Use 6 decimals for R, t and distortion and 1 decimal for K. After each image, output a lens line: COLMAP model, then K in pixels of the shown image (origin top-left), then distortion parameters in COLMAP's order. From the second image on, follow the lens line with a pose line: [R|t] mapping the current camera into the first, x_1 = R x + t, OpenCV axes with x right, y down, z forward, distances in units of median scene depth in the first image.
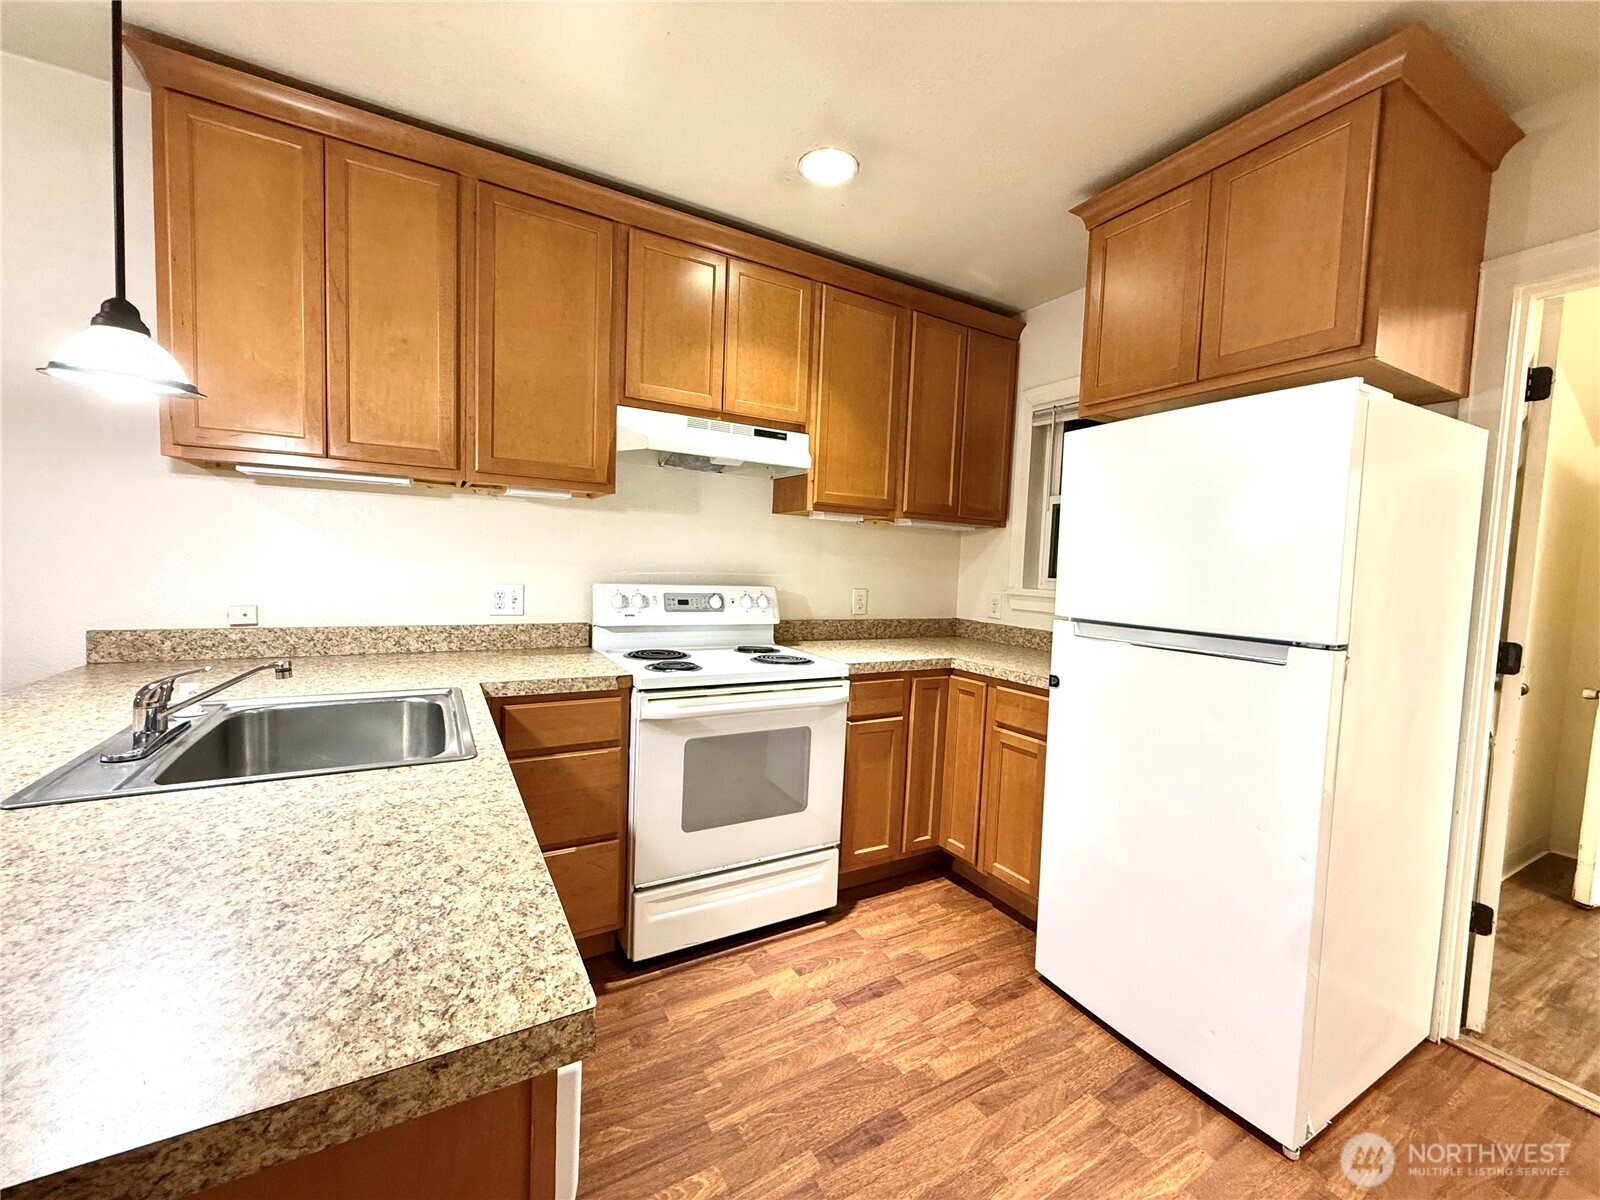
lens RADIAL K [[637.7, 0, 796.0], [0, 637.7, 600.9], [0, 0, 1]] dist [-0.000706, -0.000027]
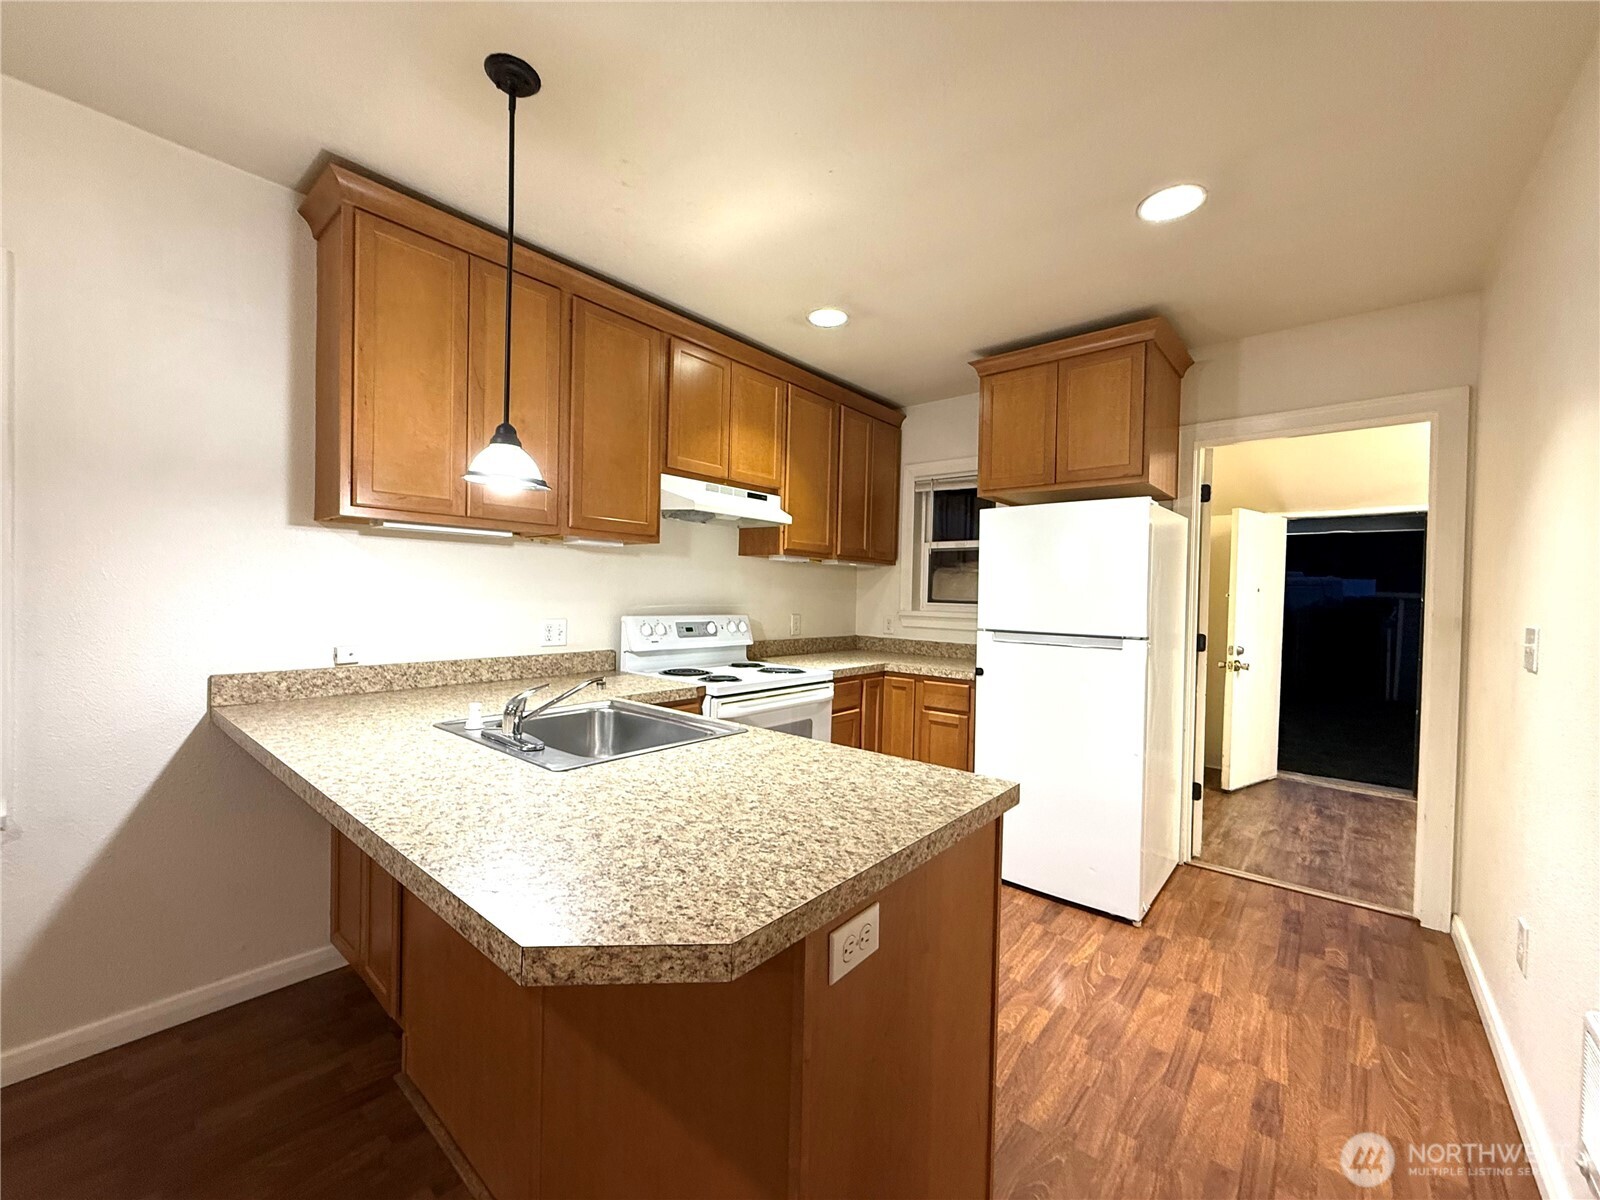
lens RADIAL K [[637.7, 0, 796.0], [0, 637.7, 600.9], [0, 0, 1]] dist [-0.000706, -0.000027]
pose [[0.940431, -0.021111, 0.339329, -0.477365], [0.034063, 0.998899, -0.032257, -0.007608], [-0.338274, 0.041894, 0.940115, -0.264567]]
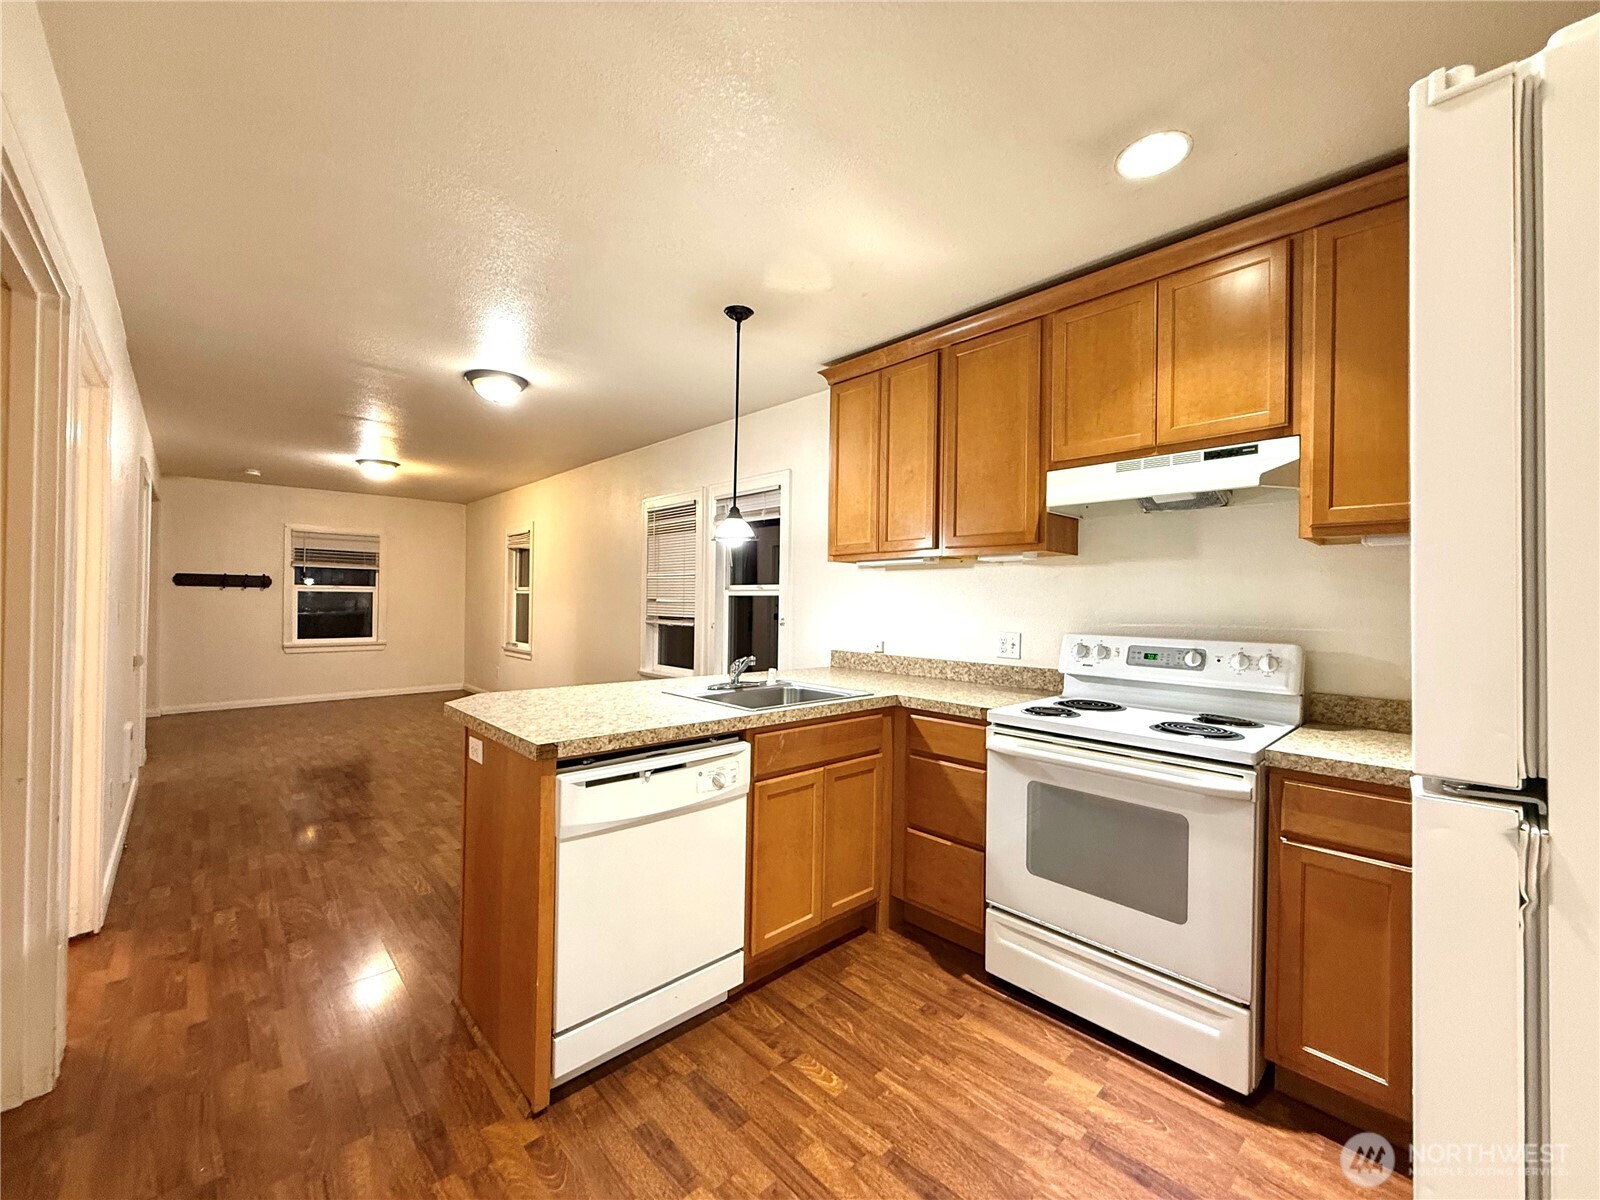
lens RADIAL K [[637.7, 0, 796.0], [0, 637.7, 600.9], [0, 0, 1]] dist [-0.000706, -0.000027]
pose [[0.232296, -0.037796, -0.971910, 0.715193], [-0.066314, 0.996304, -0.054594, 0.007801], [0.970382, 0.077134, 0.228931, 0.349323]]
